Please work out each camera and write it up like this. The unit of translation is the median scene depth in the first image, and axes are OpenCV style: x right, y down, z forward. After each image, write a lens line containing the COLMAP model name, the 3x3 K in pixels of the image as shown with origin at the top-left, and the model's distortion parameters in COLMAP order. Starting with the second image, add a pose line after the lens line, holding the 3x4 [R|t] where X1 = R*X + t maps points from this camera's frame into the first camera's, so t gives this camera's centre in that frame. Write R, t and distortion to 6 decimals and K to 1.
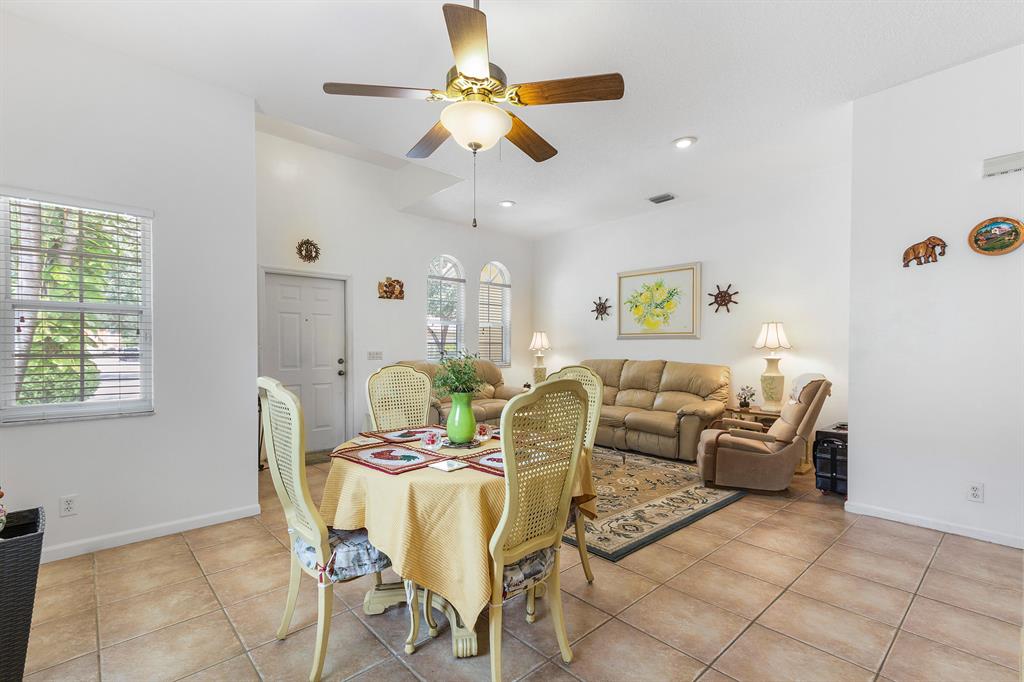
lens RADIAL K [[471.4, 0, 506.3], [0, 471.4, 351.8], [0, 0, 1]] dist [0.032254, -0.000713]
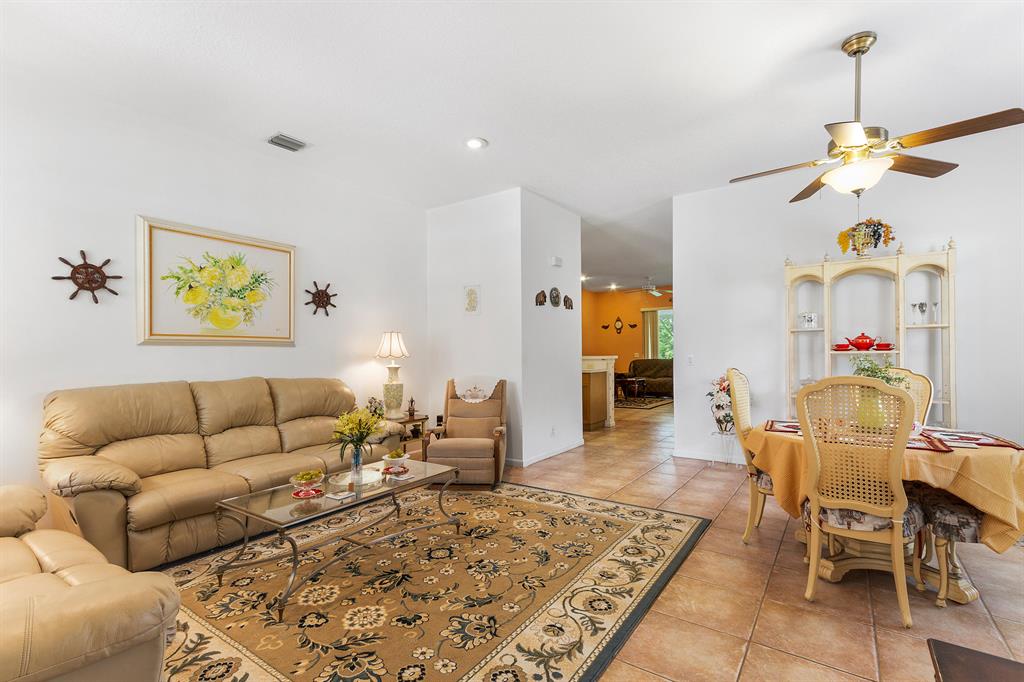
lens RADIAL K [[471.4, 0, 506.3], [0, 471.4, 351.8], [0, 0, 1]] dist [0.032254, -0.000713]
pose [[-0.220762, 0.007070, 0.975302, -0.428500], [0.022922, 0.999735, -0.002059, -0.009526], [-0.975058, 0.021902, -0.220865, 0.861942]]
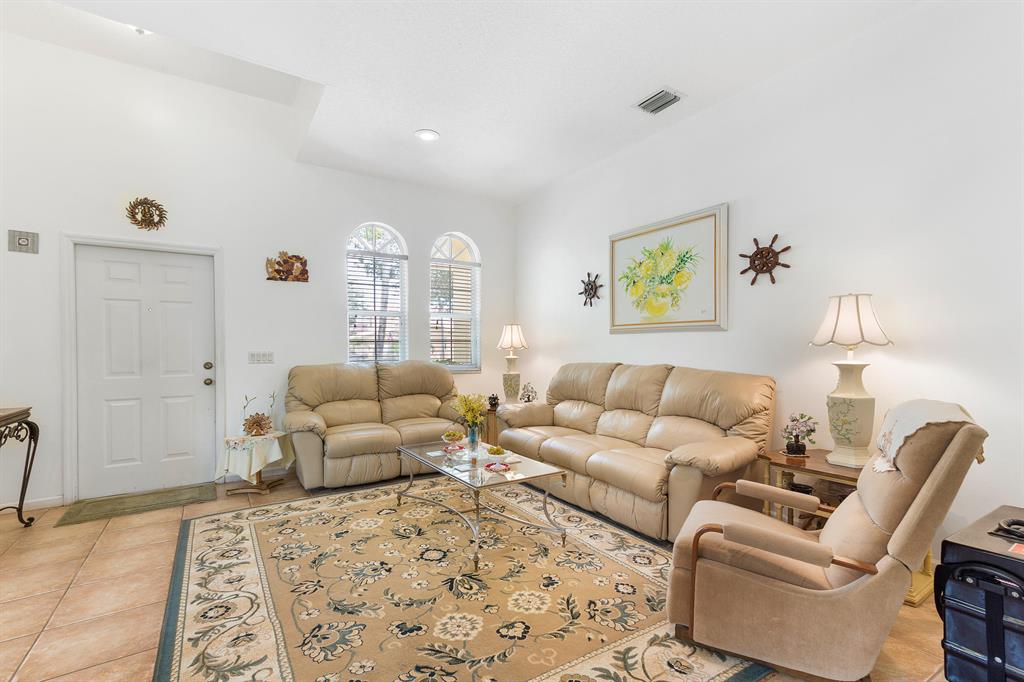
lens RADIAL K [[471.4, 0, 506.3], [0, 471.4, 351.8], [0, 0, 1]] dist [0.032254, -0.000713]
pose [[0.984485, -0.002829, -0.175446, 0.244610], [0.002886, 0.999996, 0.000072, -0.000668], [0.175445, -0.000577, 0.984489, 0.363430]]
